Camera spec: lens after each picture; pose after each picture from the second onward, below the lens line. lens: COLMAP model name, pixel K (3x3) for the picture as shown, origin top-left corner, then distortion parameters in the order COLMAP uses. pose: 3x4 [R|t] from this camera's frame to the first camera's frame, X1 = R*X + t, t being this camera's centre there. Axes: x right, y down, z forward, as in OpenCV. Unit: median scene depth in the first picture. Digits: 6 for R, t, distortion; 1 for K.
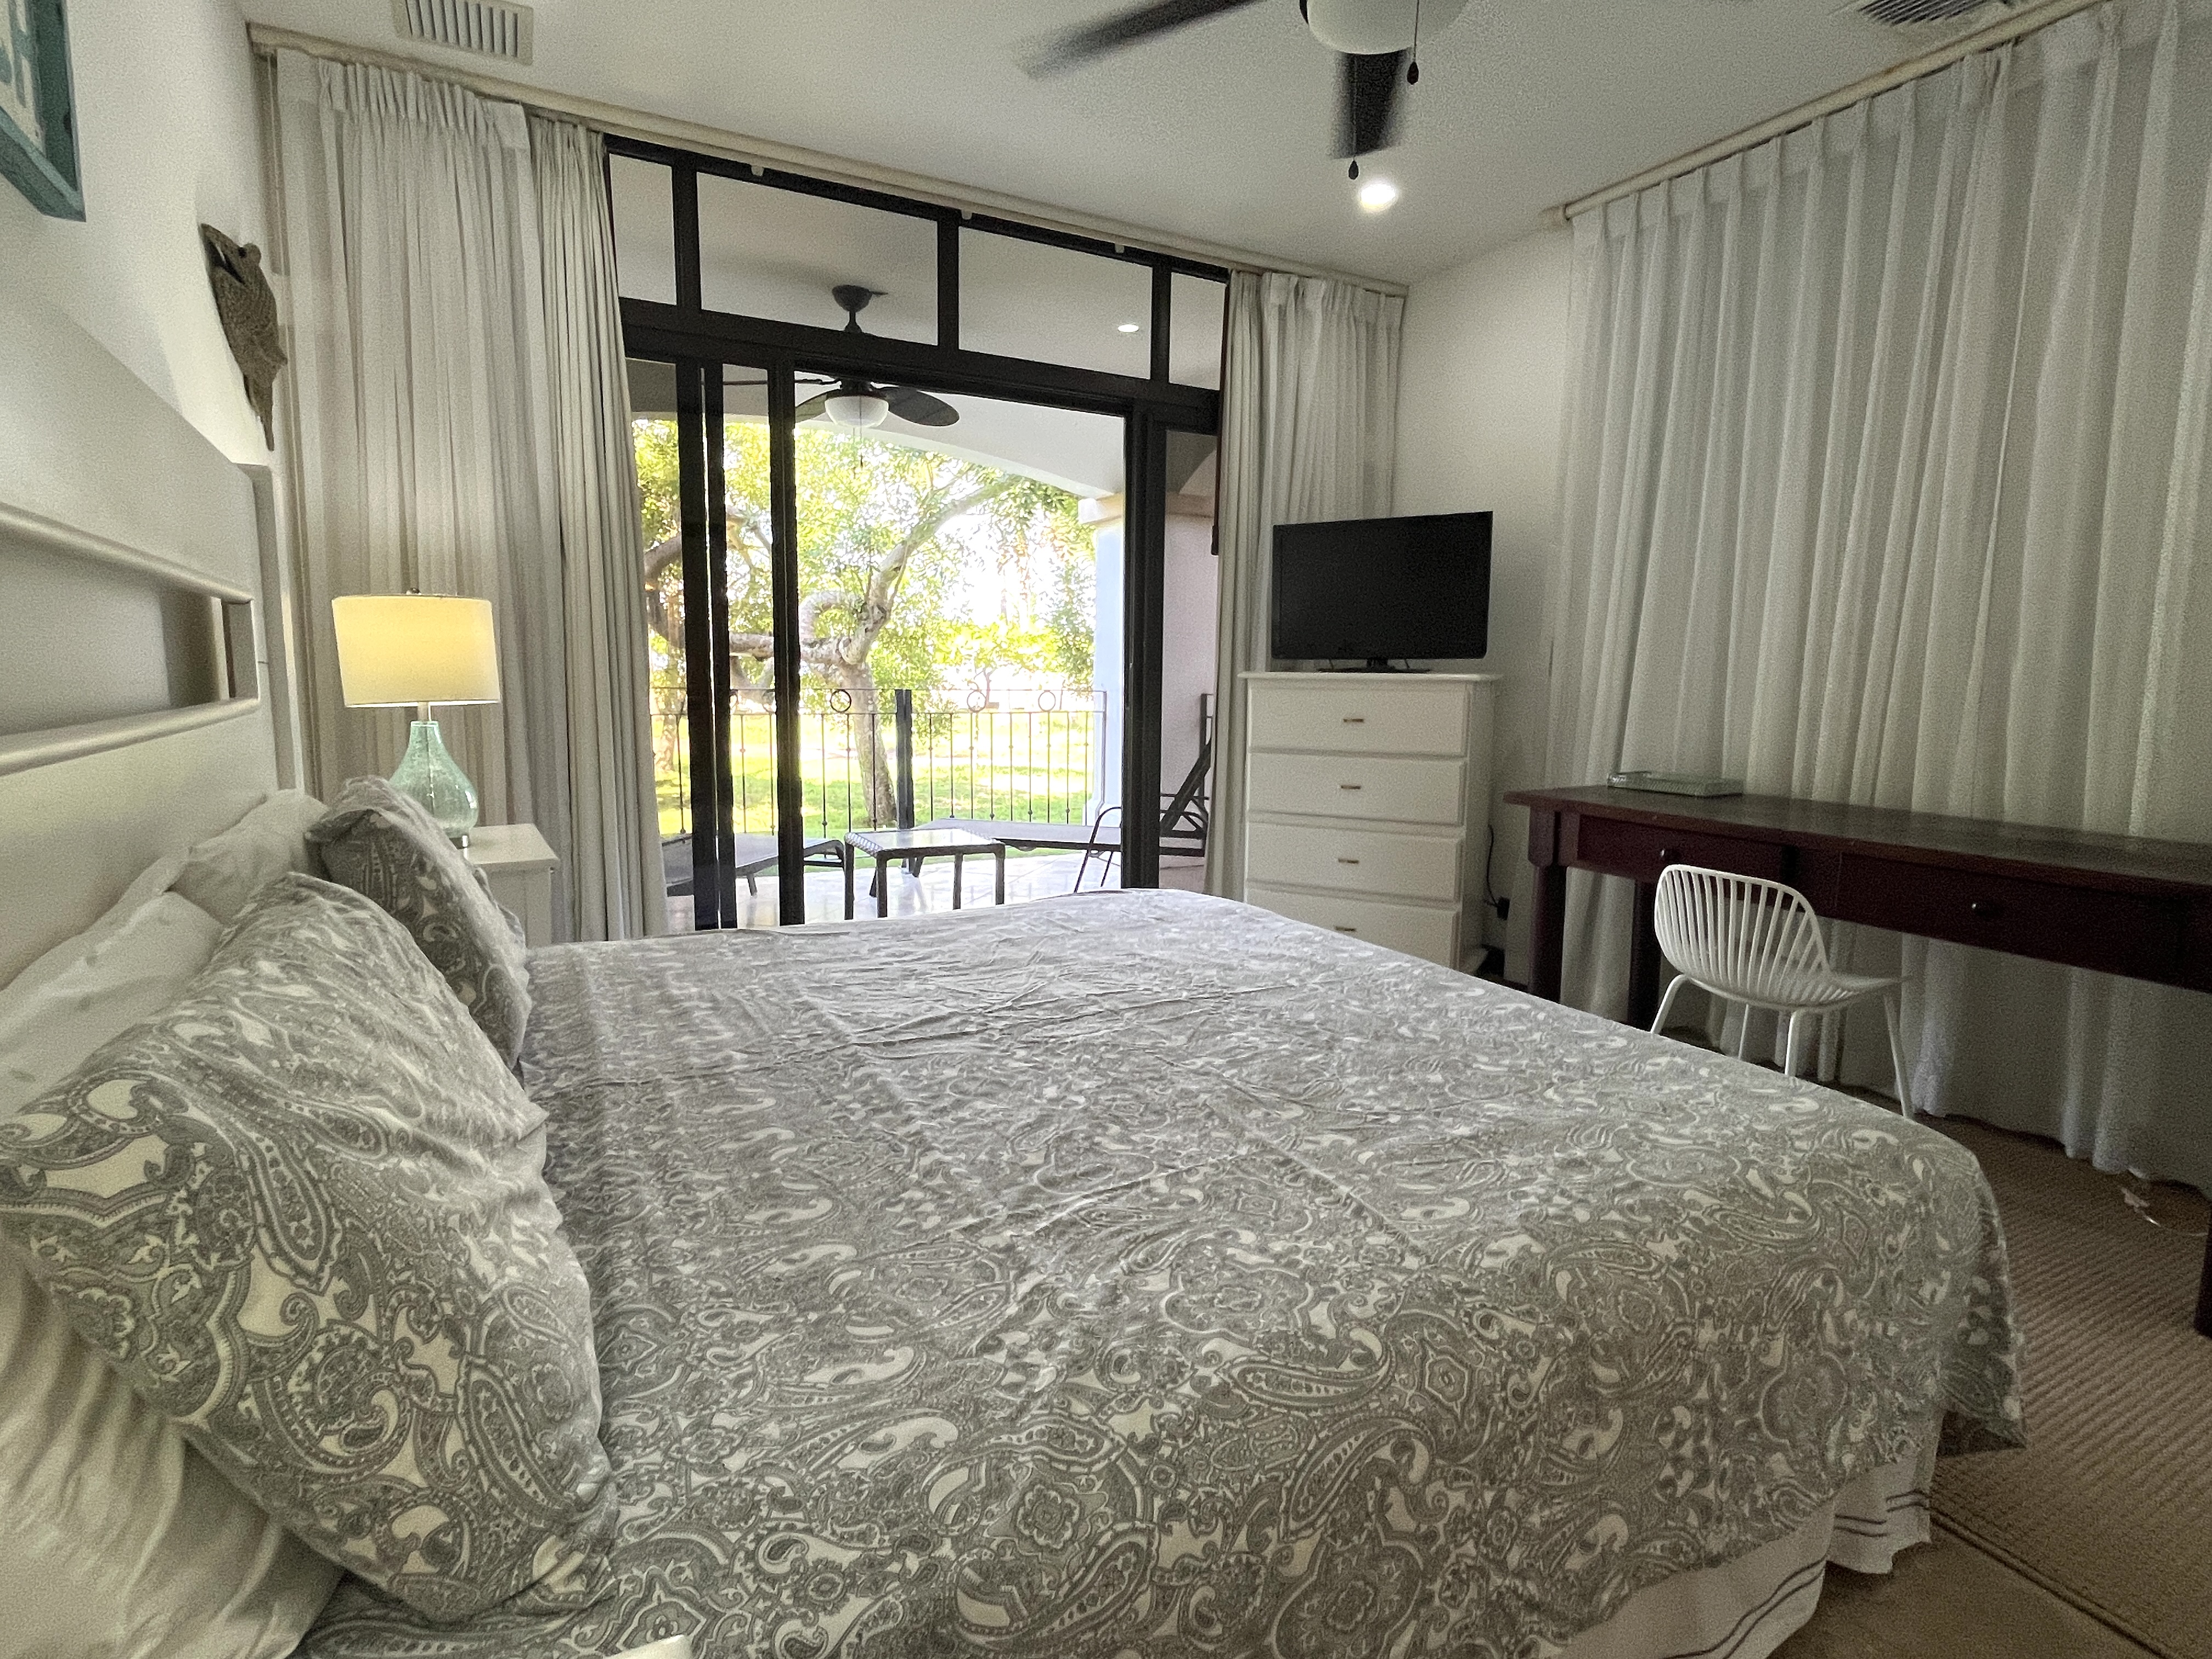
lens RADIAL K [[1113.1, 0, 1120.7], [0, 1113.1, 822.0], [0, 0, 1]] dist [0.001145, -0.000941]
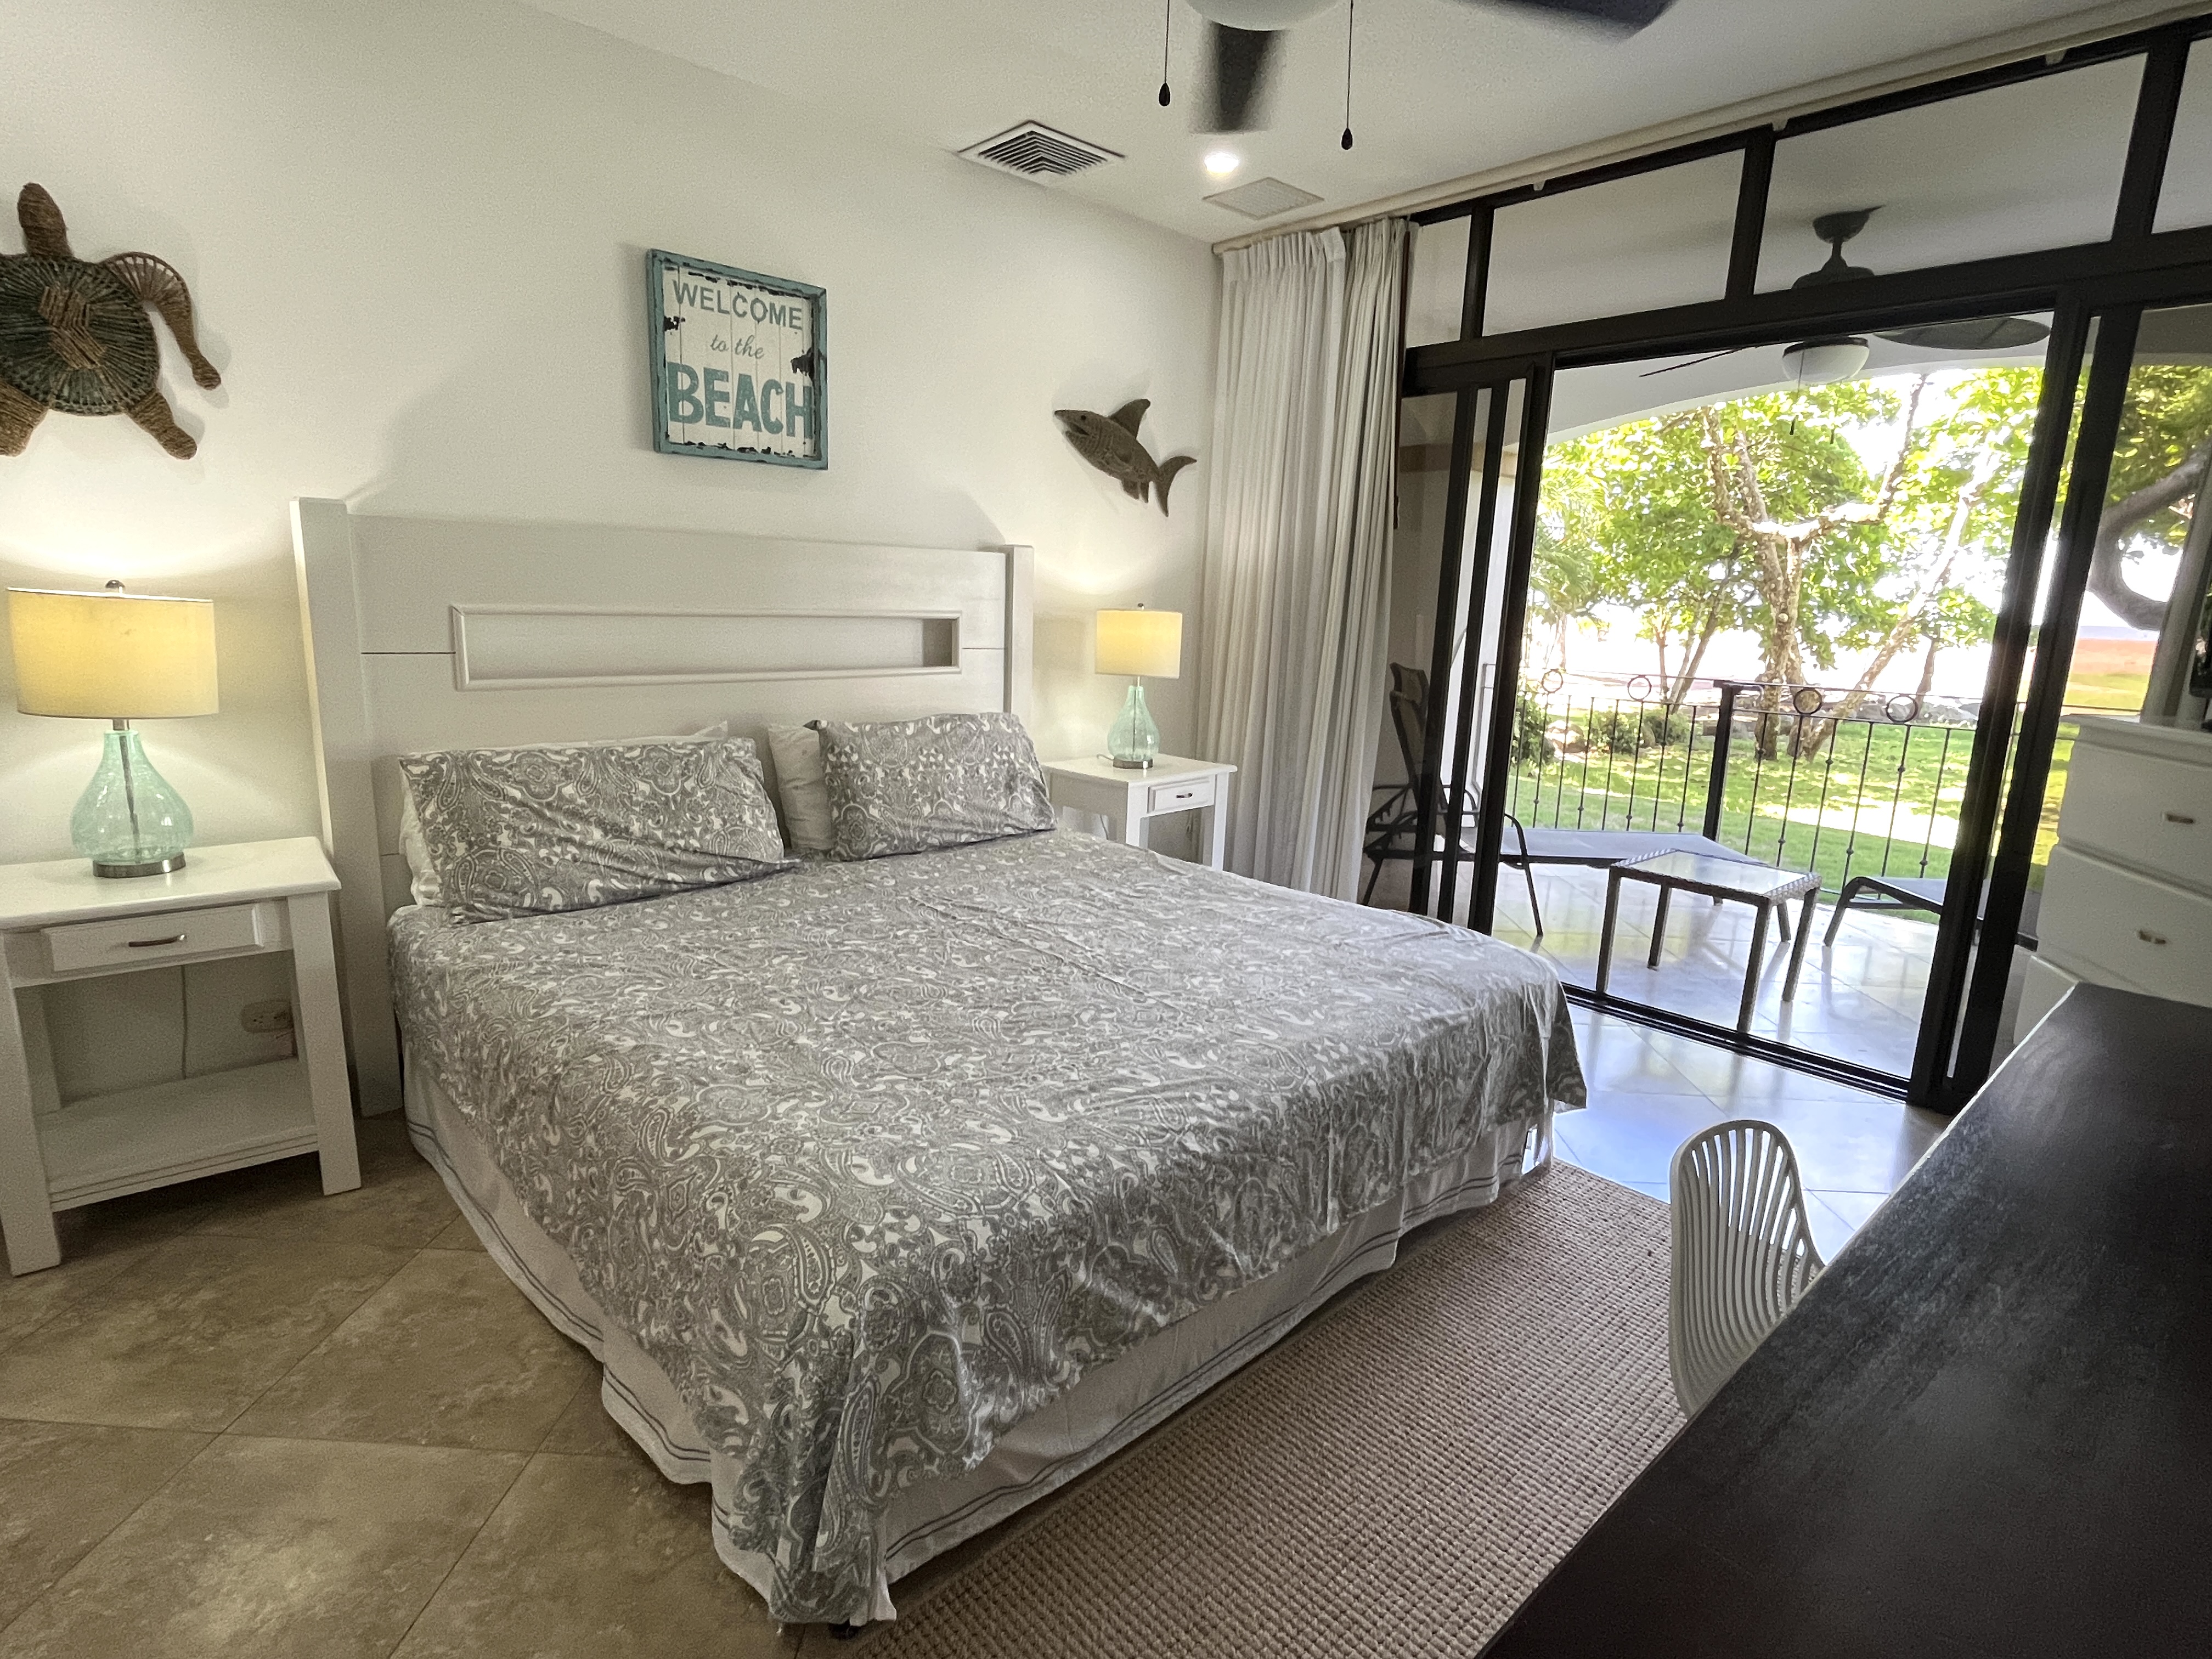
lens RADIAL K [[1142.2, 0, 1101.1], [0, 1142.2, 813.3], [0, 0, 1]] dist [0.000388, 0.000530]
pose [[0.241100, 0.179601, -0.953737, 0.939529], [-0.162042, 0.976382, 0.142902, -0.137104], [0.956877, 0.120091, 0.264509, 0.541173]]
